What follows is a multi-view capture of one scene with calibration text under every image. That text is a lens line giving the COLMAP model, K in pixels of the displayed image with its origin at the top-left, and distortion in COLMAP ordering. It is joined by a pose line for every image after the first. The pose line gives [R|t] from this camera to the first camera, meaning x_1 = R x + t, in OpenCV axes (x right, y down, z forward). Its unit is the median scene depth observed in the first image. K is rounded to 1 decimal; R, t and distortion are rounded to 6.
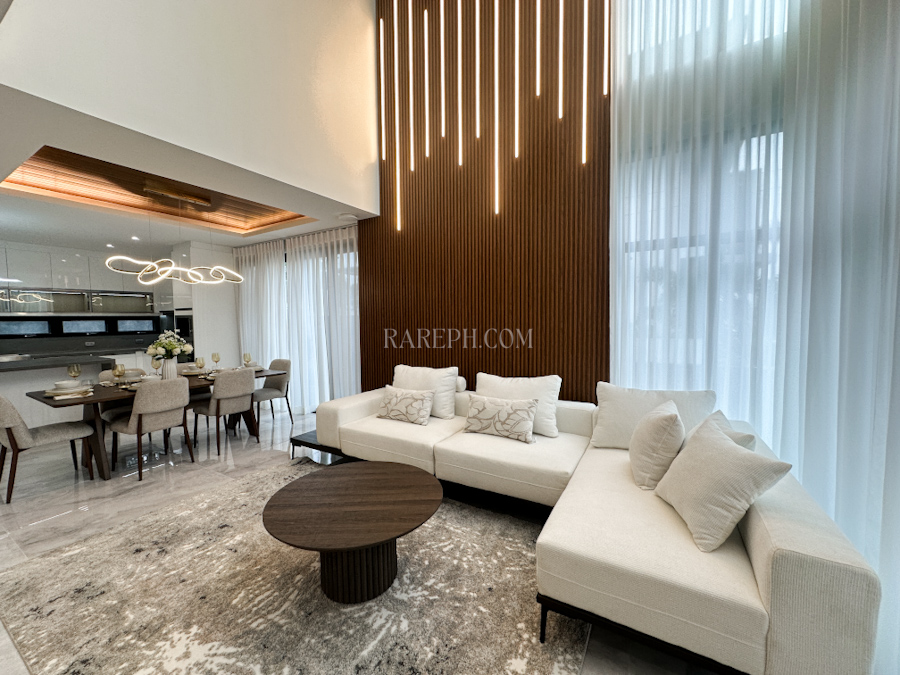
lens RADIAL K [[360.7, 0, 446.7], [0, 360.7, 338.1], [0, 0, 1]] dist [-0.006810, 0.002065]
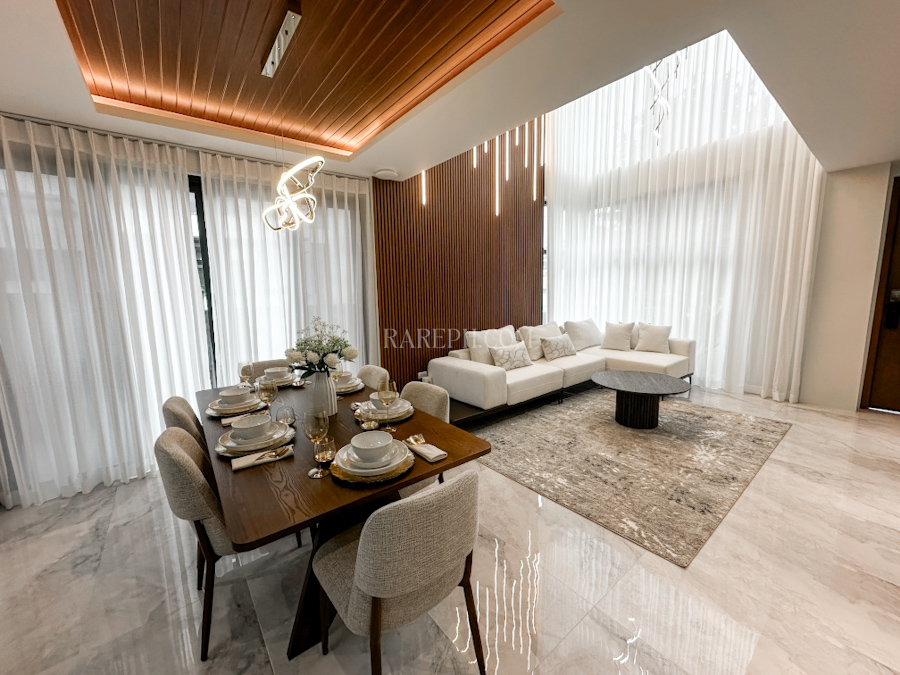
lens RADIAL K [[360.7, 0, 446.5], [0, 360.7, 337.2], [0, 0, 1]] dist [-0.006810, 0.002065]
pose [[0.357178, -0.131847, 0.924684, -1.156568], [0.061831, 0.991153, 0.117441, -0.045186], [-0.931988, 0.015227, 0.362170, 0.610076]]
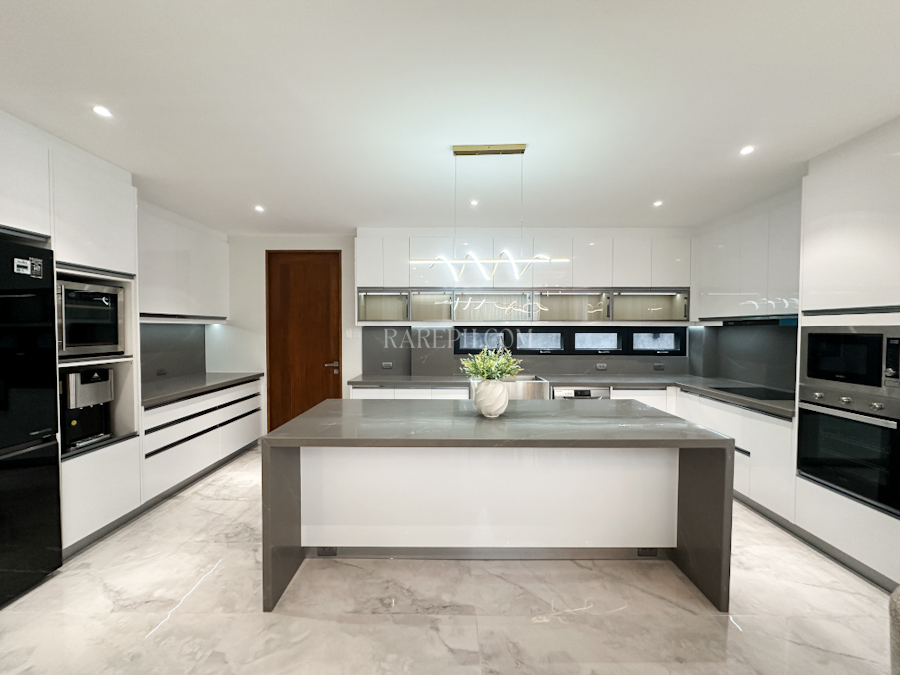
lens RADIAL K [[360.7, 0, 449.7], [0, 360.7, 337.9], [0, 0, 1]] dist [-0.006810, 0.002065]
pose [[0.509219, 0.029215, -0.860141, -0.904835], [-0.047013, 0.998876, 0.006094, -0.048568], [0.859352, 0.037335, 0.510020, 0.640609]]
